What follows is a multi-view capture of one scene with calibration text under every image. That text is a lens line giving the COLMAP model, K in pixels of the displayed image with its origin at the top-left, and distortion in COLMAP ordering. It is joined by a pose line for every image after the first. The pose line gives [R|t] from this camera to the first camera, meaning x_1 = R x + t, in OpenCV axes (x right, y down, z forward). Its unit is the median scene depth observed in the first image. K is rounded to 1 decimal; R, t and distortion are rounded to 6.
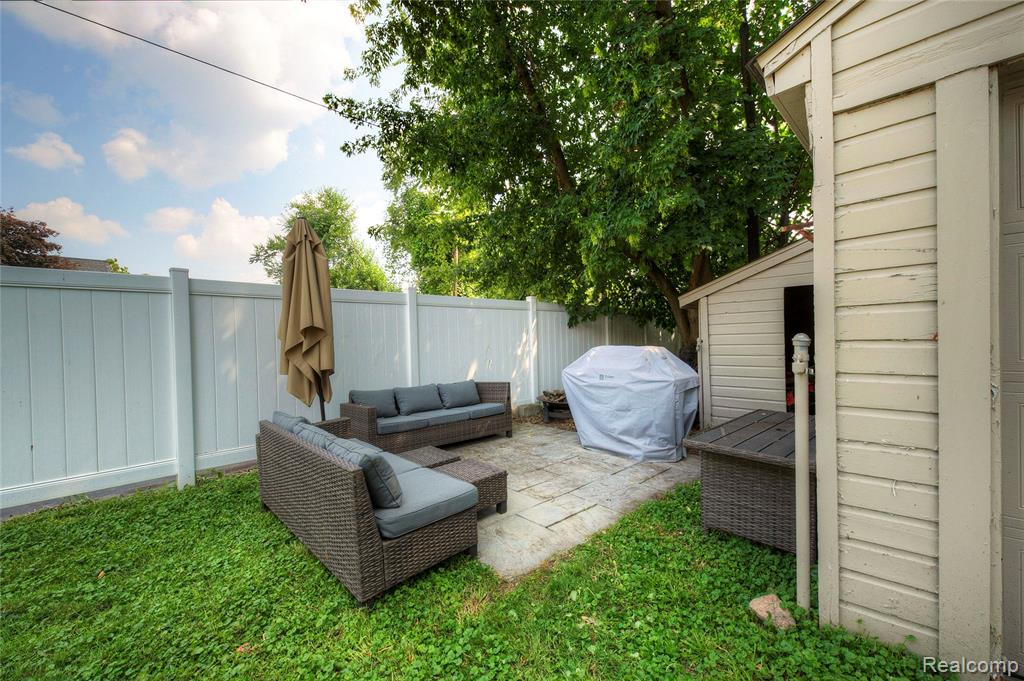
lens RADIAL K [[424.1, 0, 512.0], [0, 424.1, 340.5], [0, 0, 1]] dist [0.026876, -0.000016]
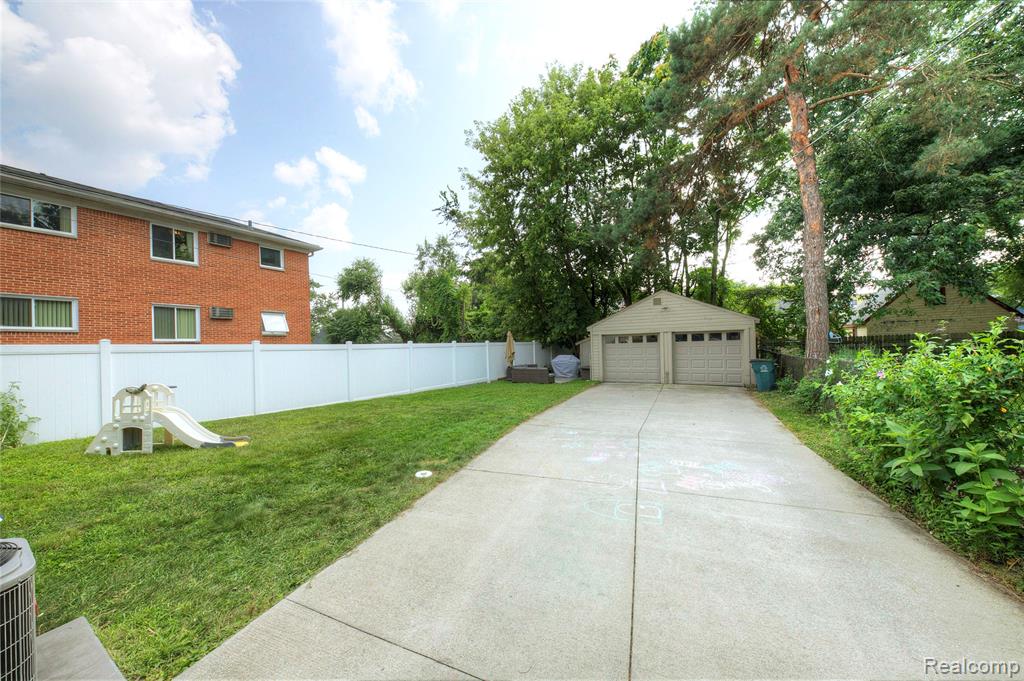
lens RADIAL K [[337.6, 0, 512.0], [0, 337.6, 340.5], [0, 0, 1]] dist [-0.000109, 0.000004]
pose [[0.974623, -0.002692, 0.223837, -1.403059], [0.007976, 0.999710, -0.022703, -0.083535], [-0.223711, 0.023912, 0.974362, -3.064647]]
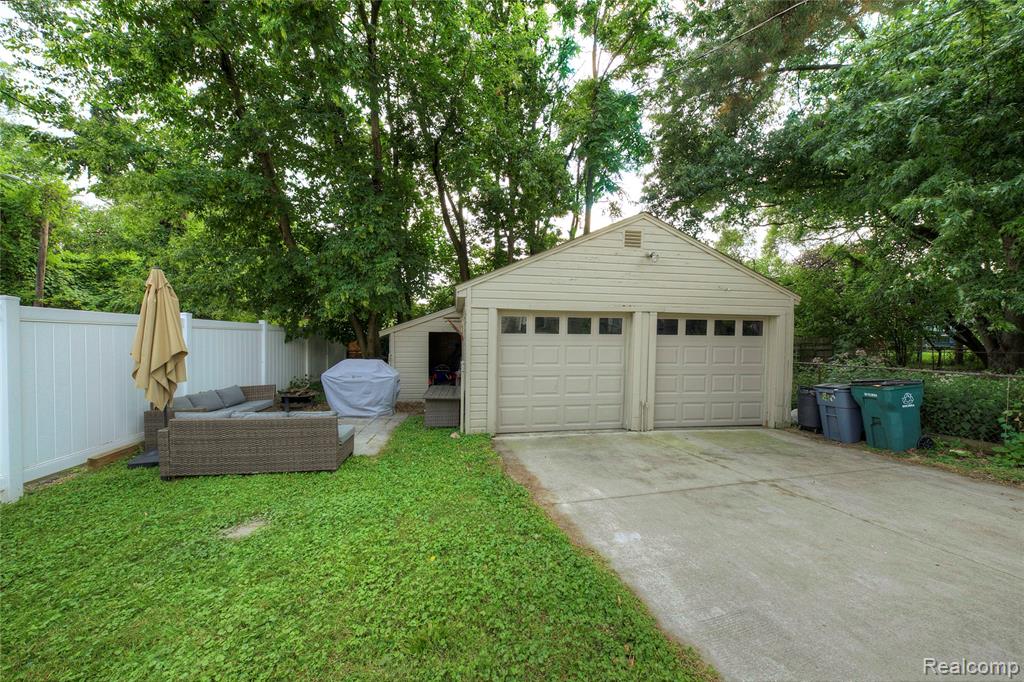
lens RADIAL K [[350.2, 0, 512.0], [0, 350.2, 341.0], [0, 0, 1]] dist [0.000512, 0.000044]
pose [[0.597629, 0.021236, 0.801491, -0.710443], [-0.017696, 0.999755, -0.013295, -0.073962], [-0.801577, -0.006238, 0.597859, -0.546827]]
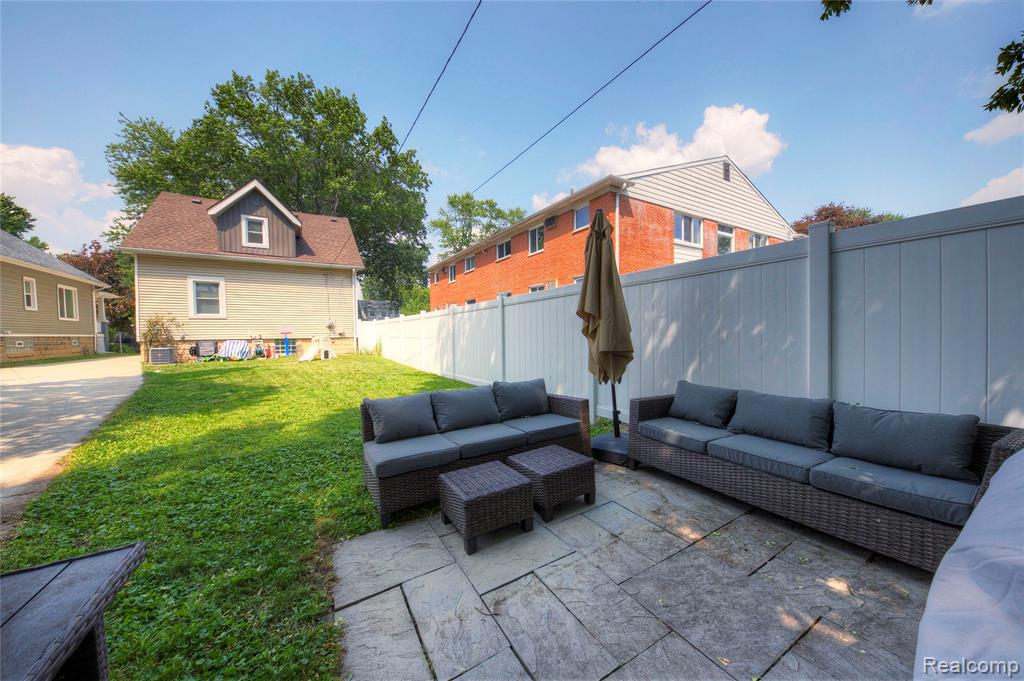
lens RADIAL K [[350.2, 0, 512.0], [0, 350.2, 340.5], [0, 0, 1]] dist [0.000512, 0.000044]
pose [[-0.225465, 0.038468, -0.973492, 0.413395], [0.020821, 0.999182, 0.034661, 0.008841], [0.974029, -0.012454, -0.226081, 0.919845]]
